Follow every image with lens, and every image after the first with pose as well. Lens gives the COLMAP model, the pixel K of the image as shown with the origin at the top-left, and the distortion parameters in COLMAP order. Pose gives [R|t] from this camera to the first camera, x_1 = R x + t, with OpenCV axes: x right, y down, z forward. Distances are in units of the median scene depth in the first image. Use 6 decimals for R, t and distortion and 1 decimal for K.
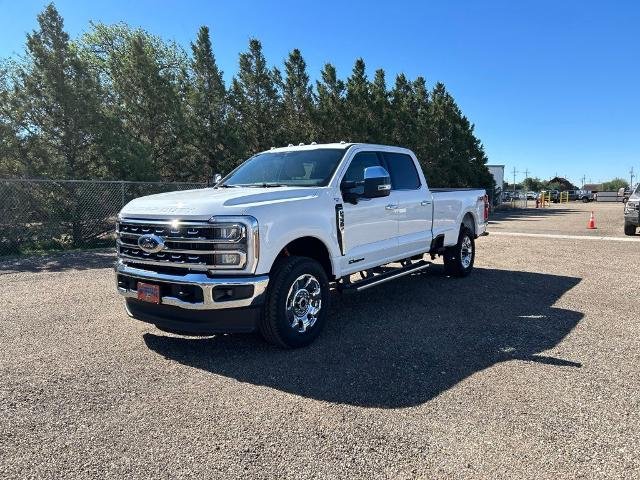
lens RADIAL K [[479.9, 0, 320.0], [0, 479.9, 240.0], [0, 0, 1]] dist [0.067306, -0.078397]
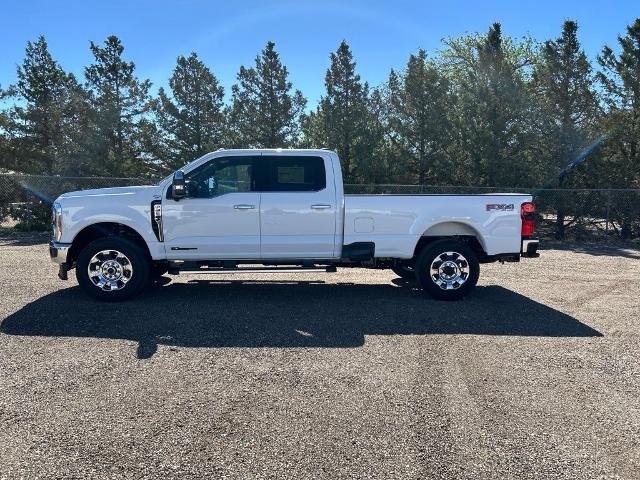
lens RADIAL K [[479.9, 0, 320.0], [0, 479.9, 240.0], [0, 0, 1]] dist [0.067306, -0.078397]
pose [[0.655875, 0.092297, -0.749206, 1.101341], [-0.095950, 0.994640, 0.038536, -0.052771], [0.748747, 0.046611, 0.661216, 0.432229]]
